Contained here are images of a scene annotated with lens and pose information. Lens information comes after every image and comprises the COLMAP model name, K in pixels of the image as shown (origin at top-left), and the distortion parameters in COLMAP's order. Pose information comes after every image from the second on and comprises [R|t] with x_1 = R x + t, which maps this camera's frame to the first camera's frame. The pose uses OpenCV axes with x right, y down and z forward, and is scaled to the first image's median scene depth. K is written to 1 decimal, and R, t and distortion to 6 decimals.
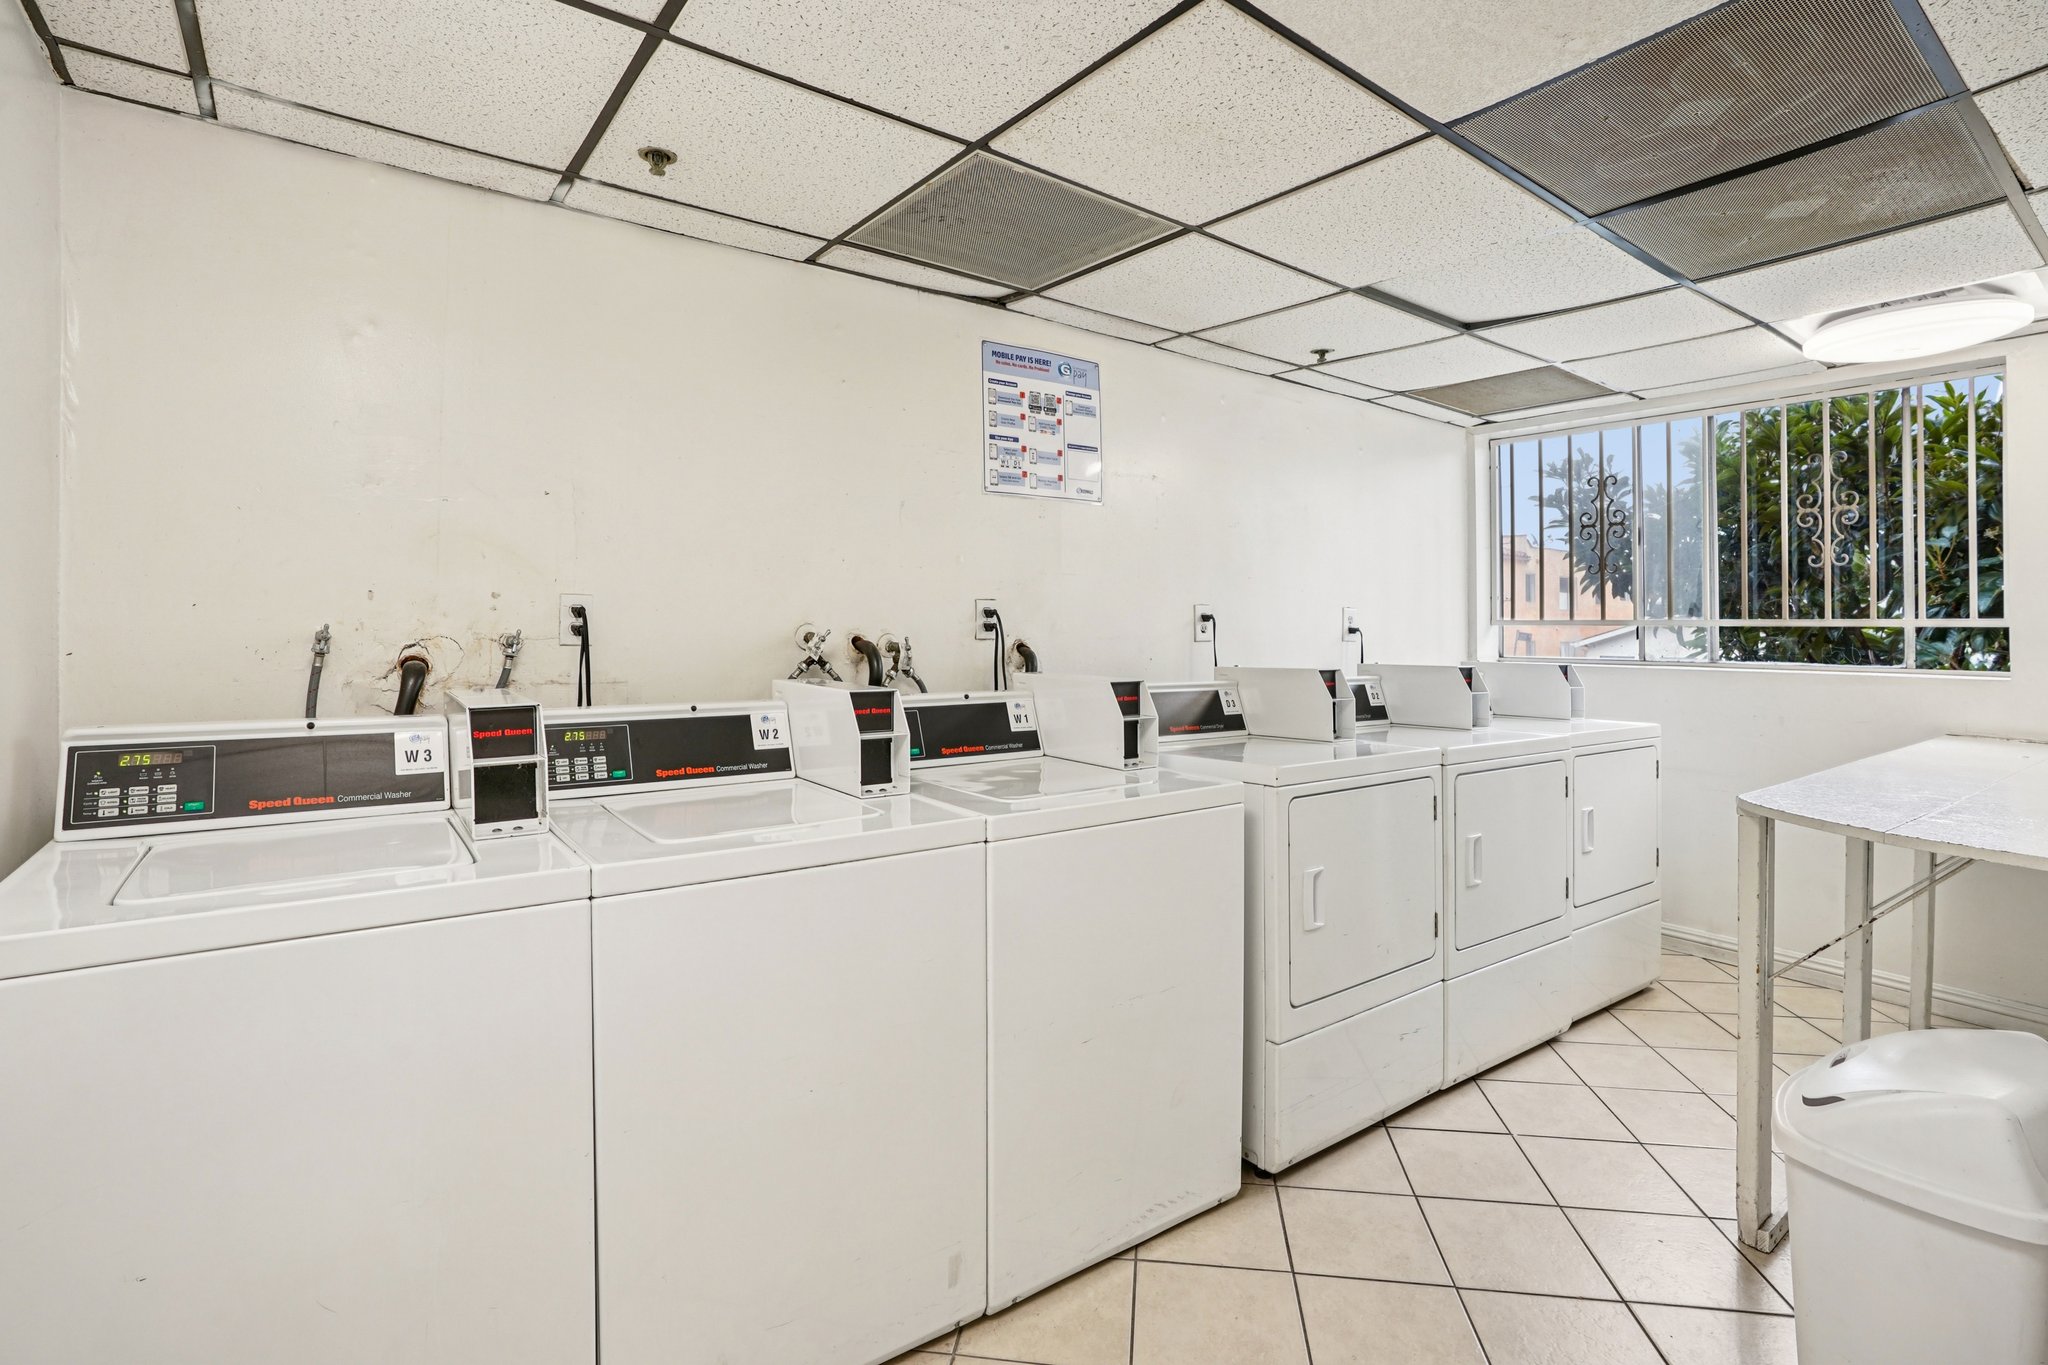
lens RADIAL K [[971.0, 0, 1029.2], [0, 971.0, 651.2], [0, 0, 1]] dist [-0.058904, 0.023538]
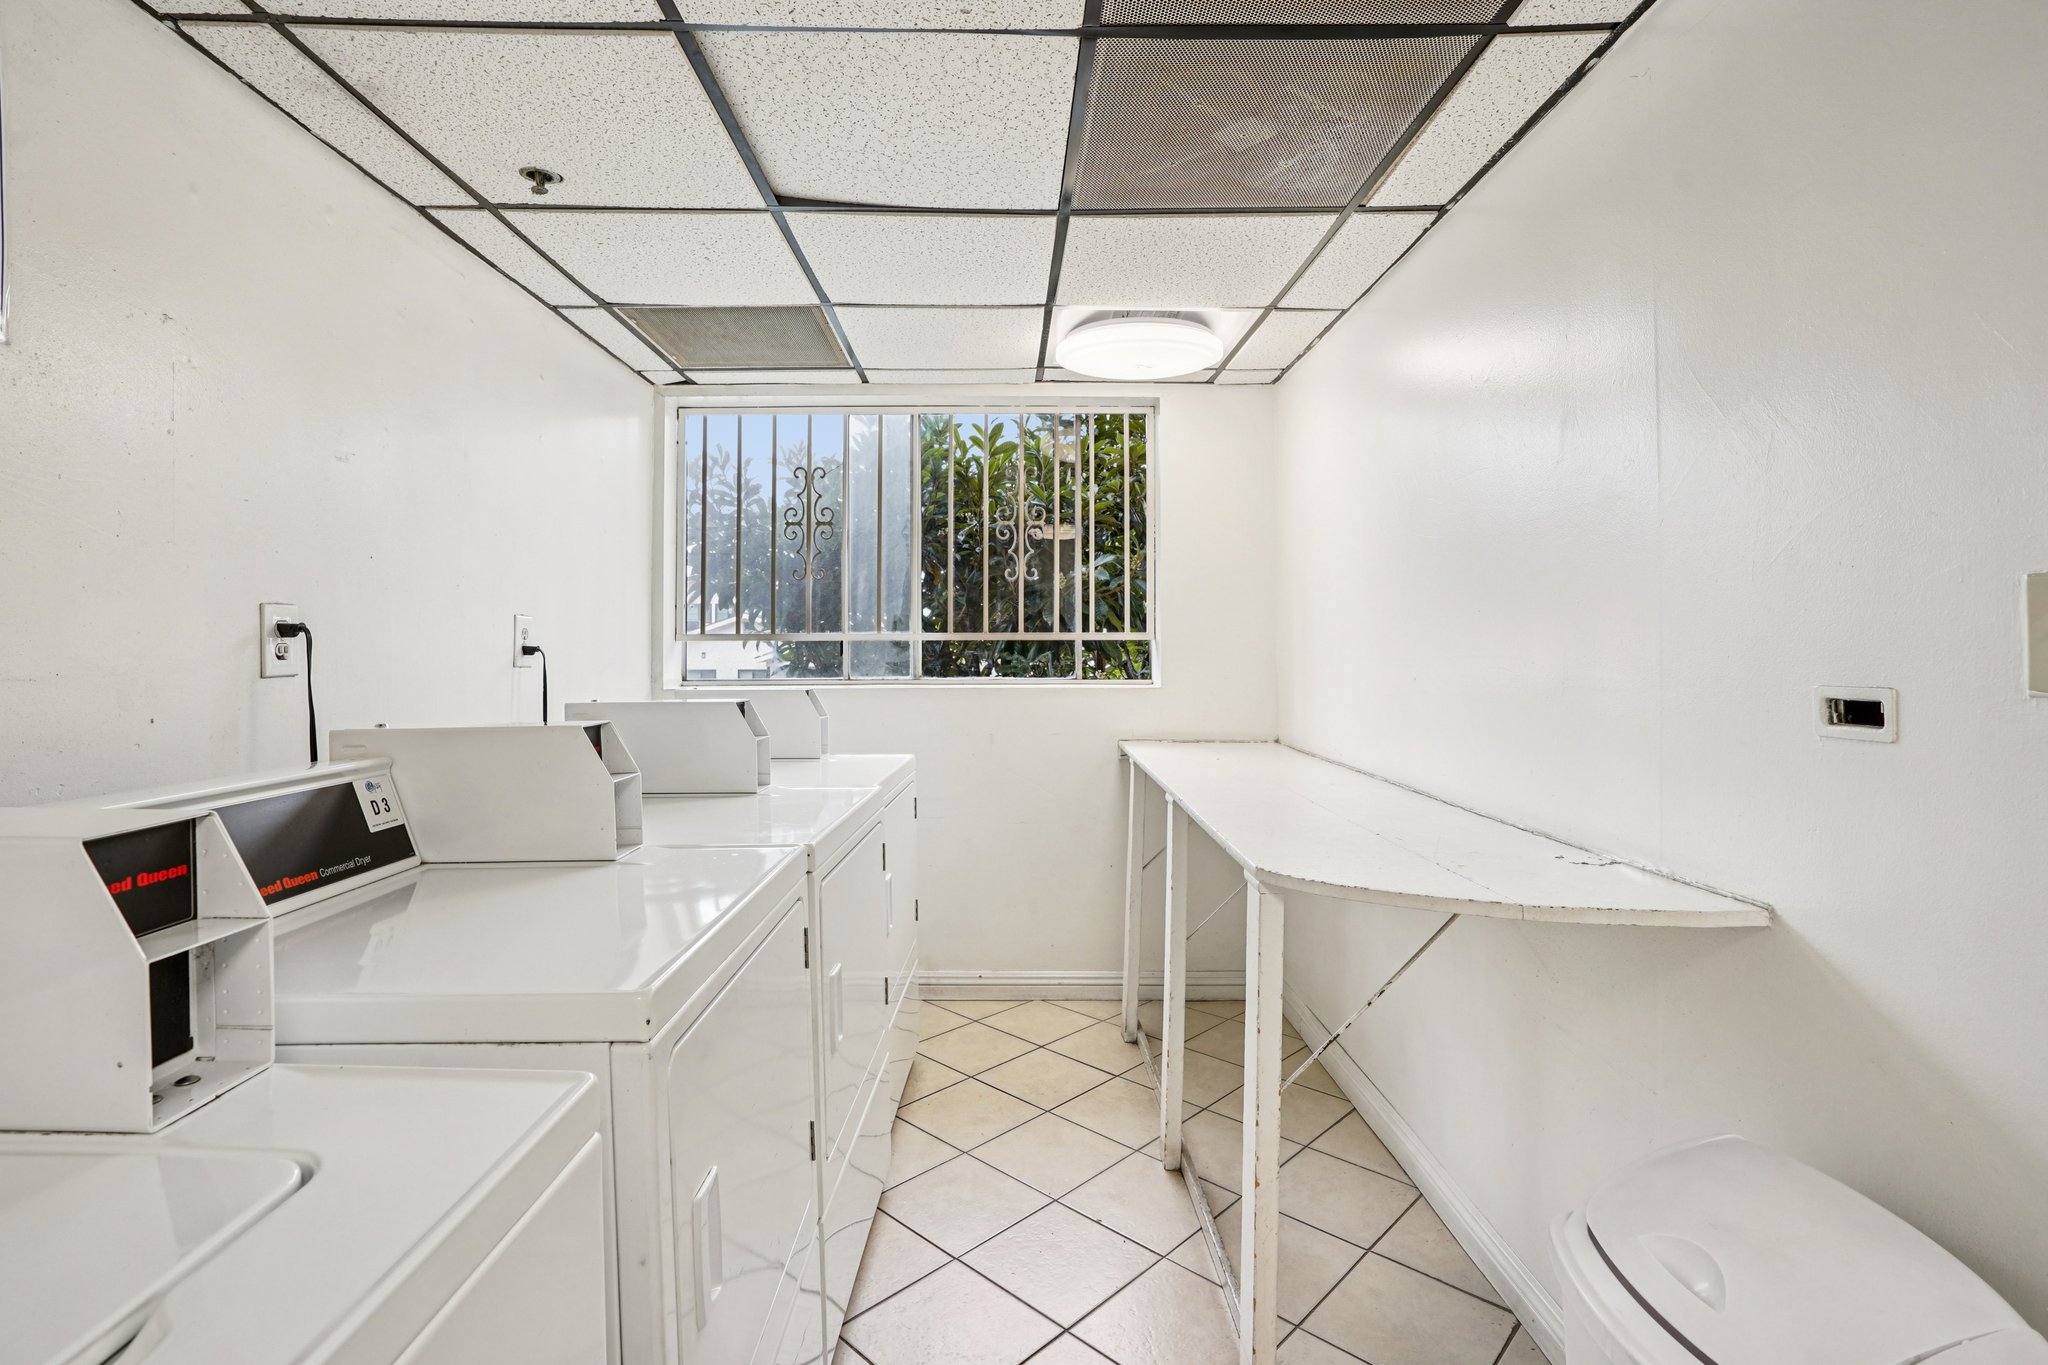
lens RADIAL K [[971.0, 0, 1029.2], [0, 971.0, 651.2], [0, 0, 1]] dist [-0.058904, 0.023538]
pose [[0.591556, -0.013088, 0.806158, 0.016737], [0.026125, 0.999654, -0.002941, -0.011537], [-0.805841, 0.022800, 0.591693, 0.394852]]
